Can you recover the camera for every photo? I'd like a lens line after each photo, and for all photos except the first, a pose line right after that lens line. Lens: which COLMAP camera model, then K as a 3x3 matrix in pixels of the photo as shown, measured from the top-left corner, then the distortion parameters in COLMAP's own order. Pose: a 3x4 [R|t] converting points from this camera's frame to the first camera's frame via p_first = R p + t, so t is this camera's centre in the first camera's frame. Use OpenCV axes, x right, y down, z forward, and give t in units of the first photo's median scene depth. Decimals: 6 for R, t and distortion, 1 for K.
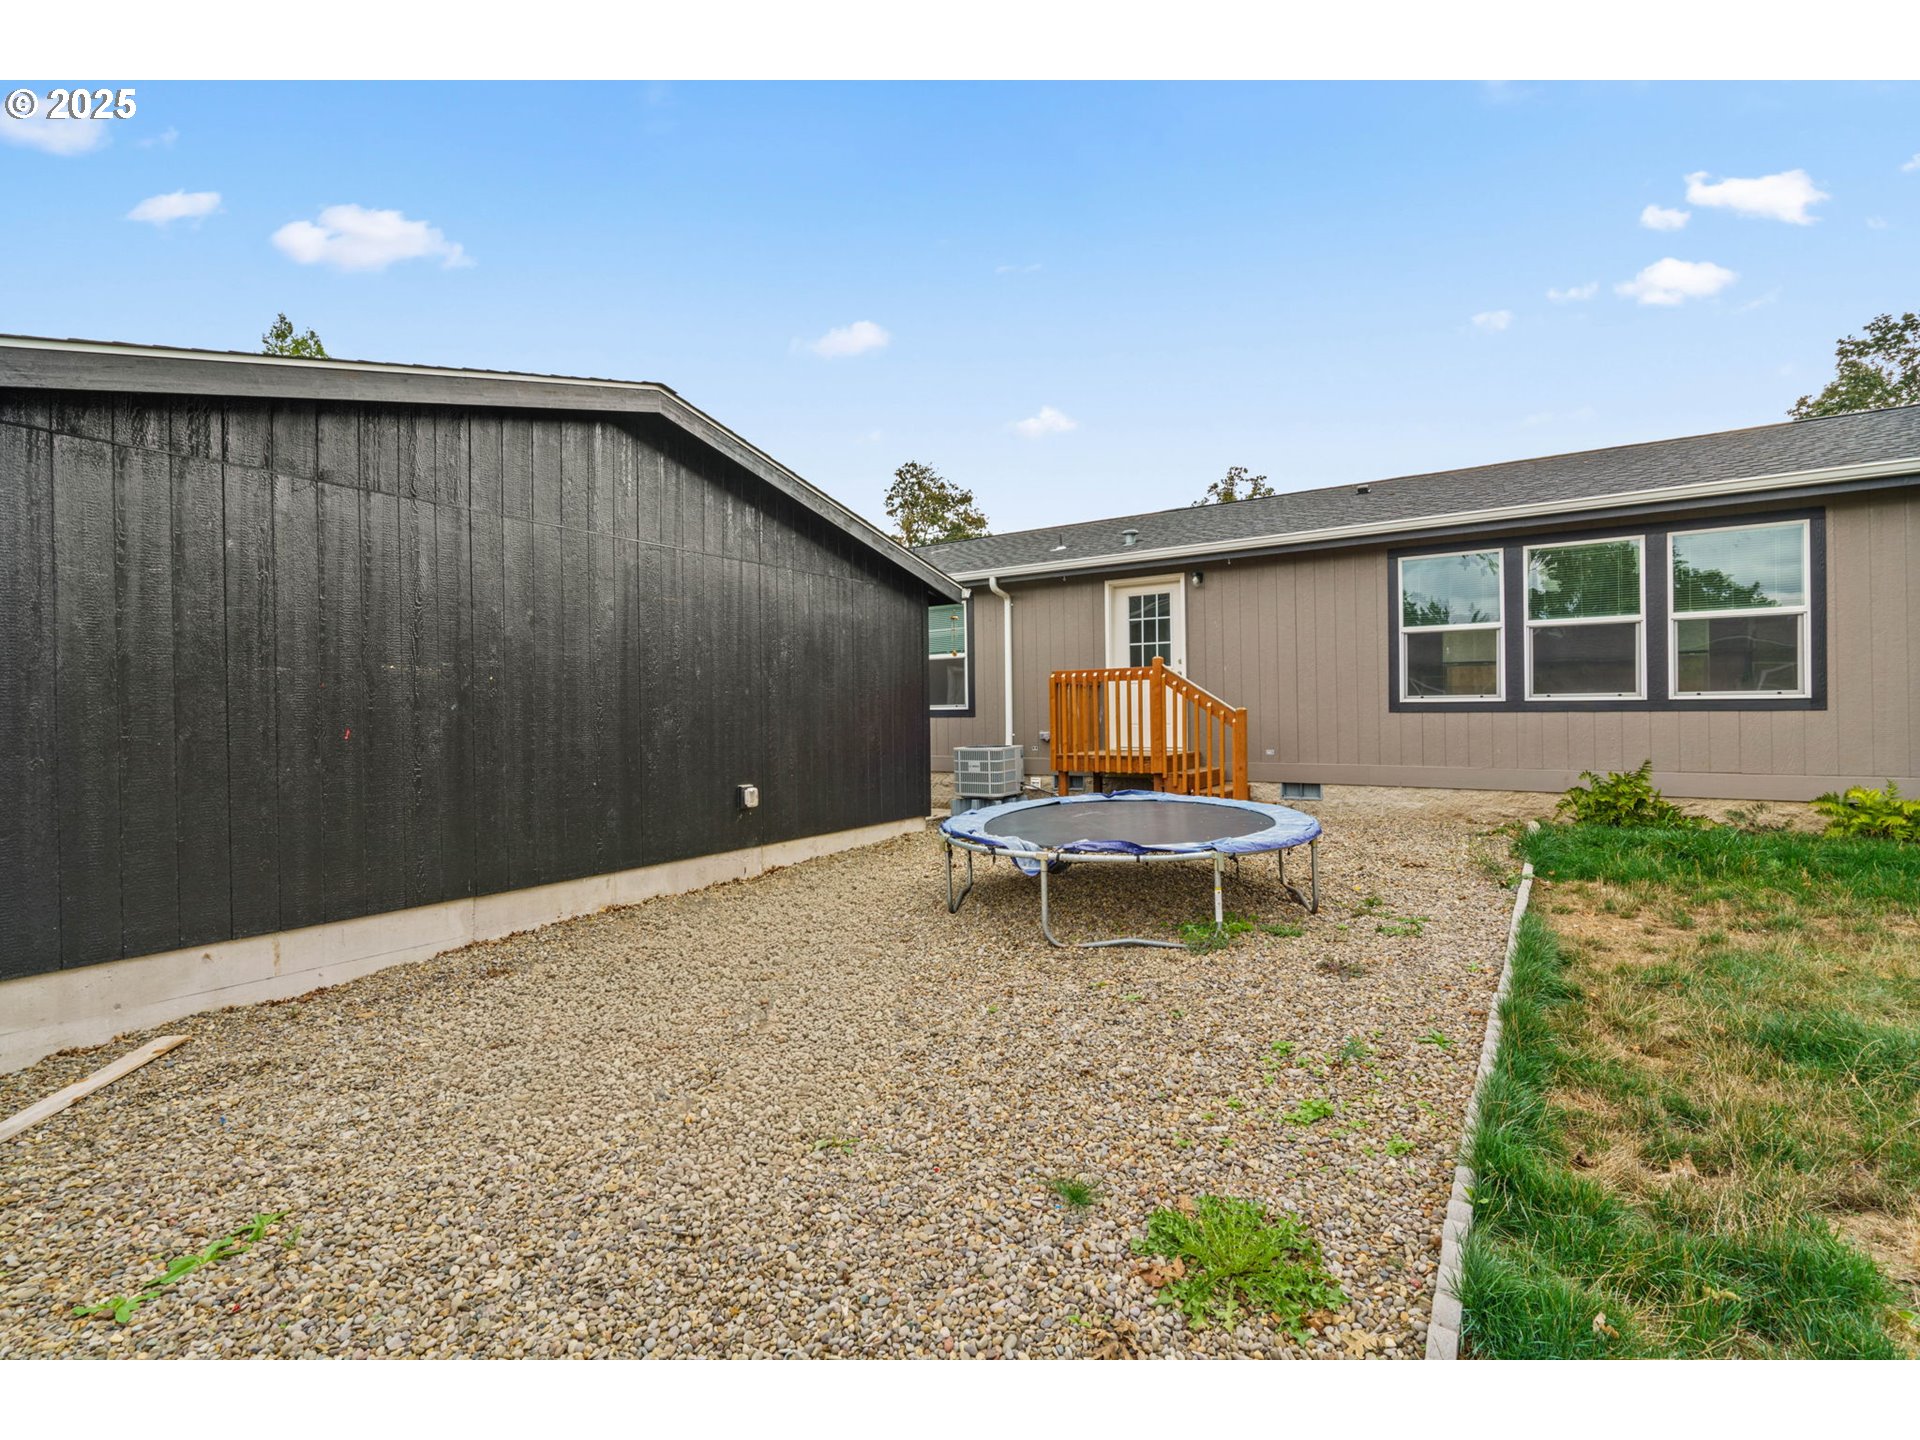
lens RADIAL K [[859.8, 0, 958.7], [0, 859.8, 726.5], [0, 0, 1]] dist [-0.002359, 0.000584]
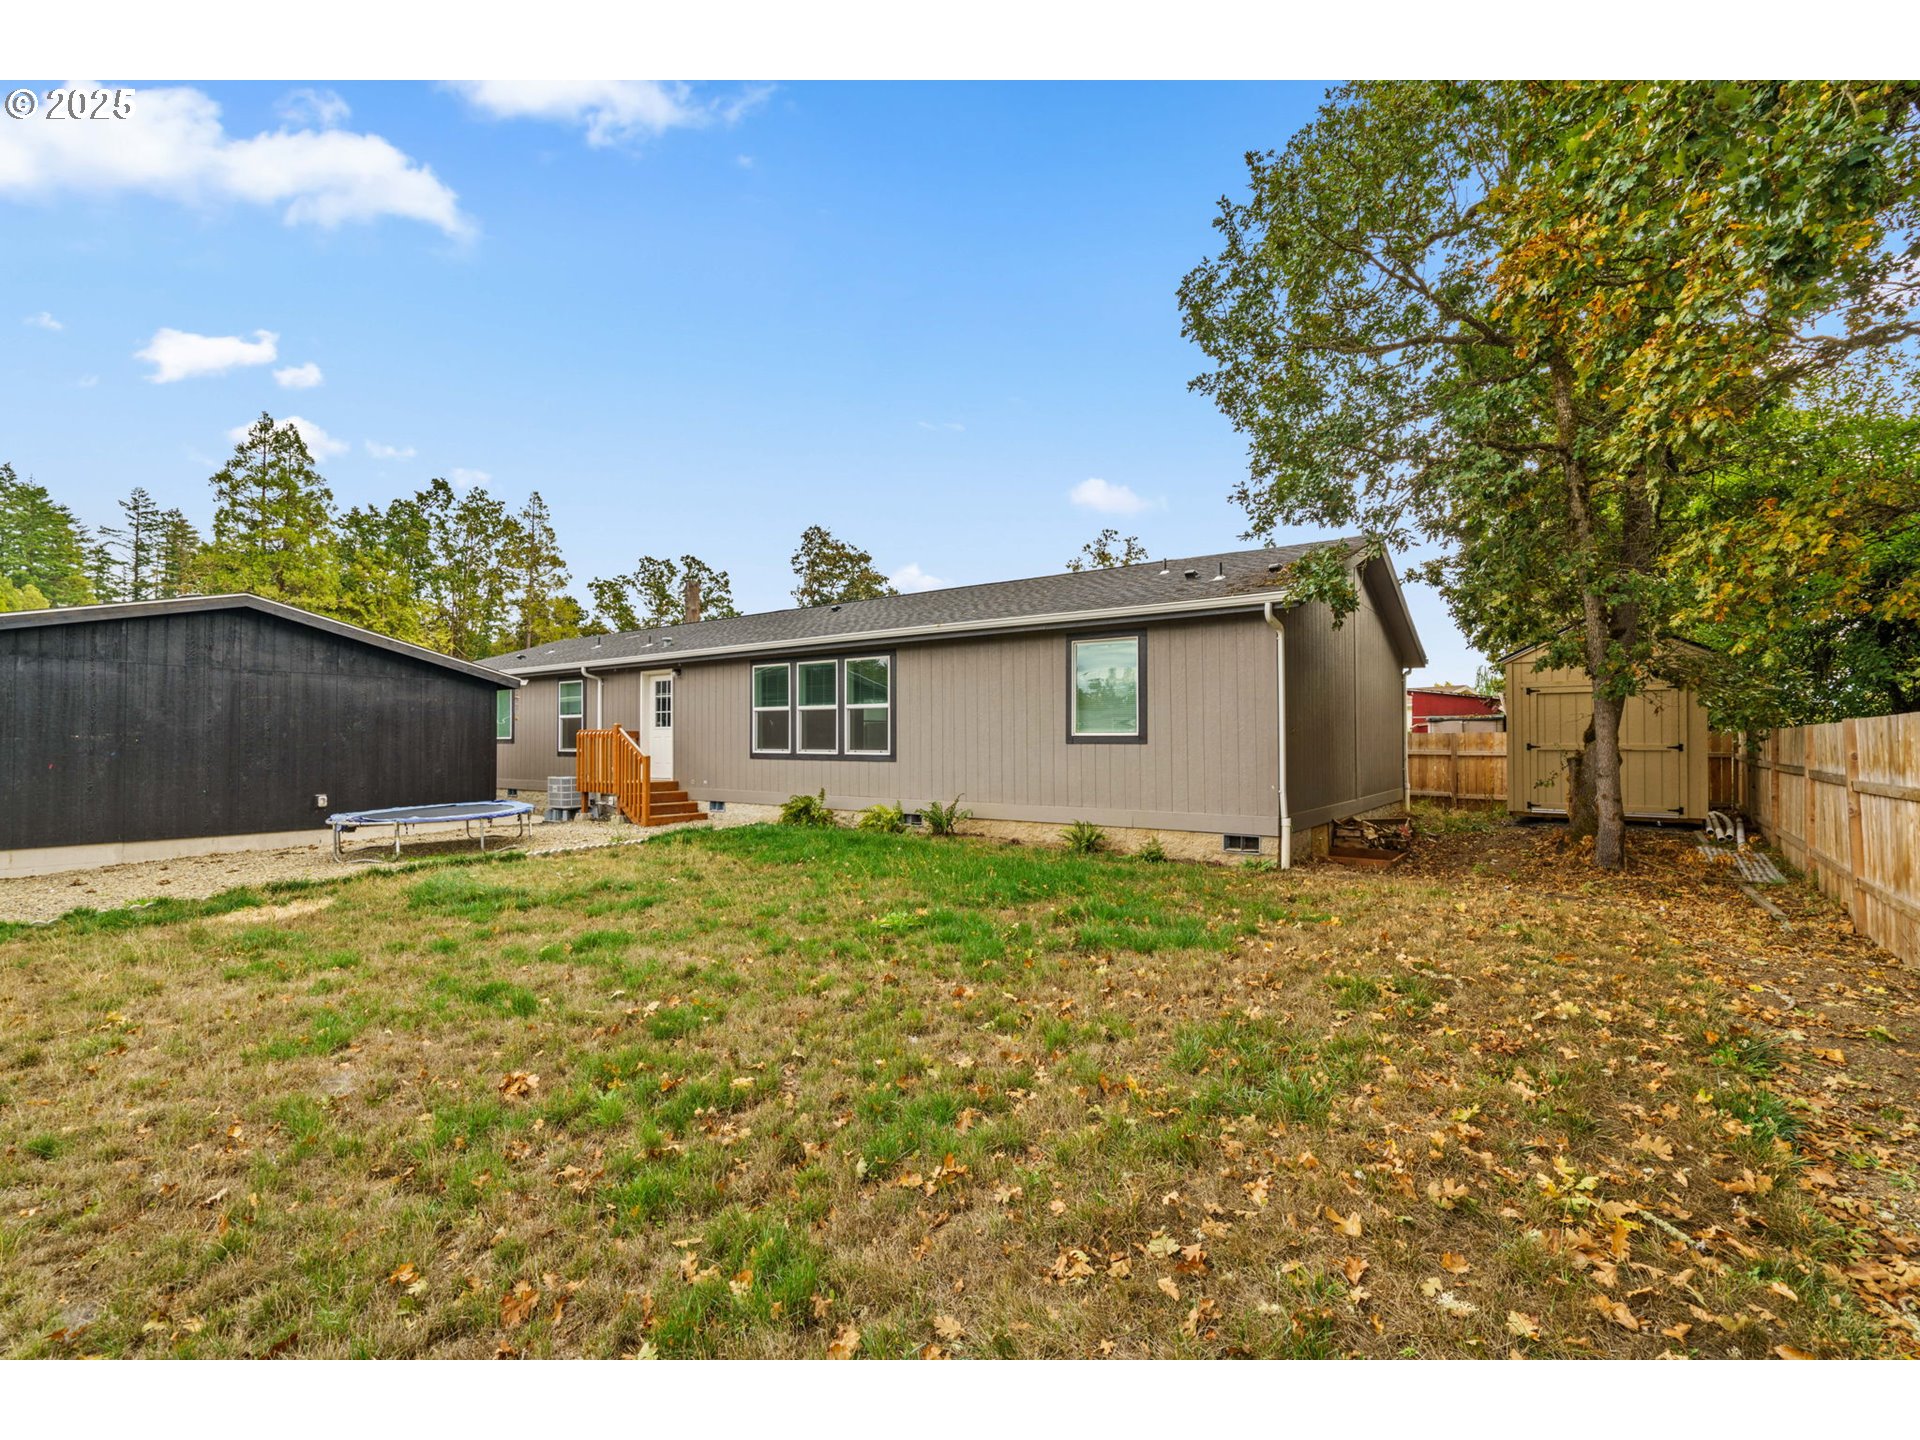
lens RADIAL K [[859.8, 0, 958.7], [0, 859.8, 726.5], [0, 0, 1]] dist [-0.002359, 0.000584]
pose [[0.999258, 0.012600, -0.036402, 0.866699], [-0.013867, 0.999299, -0.034778, -0.024482], [0.035938, 0.035257, 0.998732, -0.580943]]
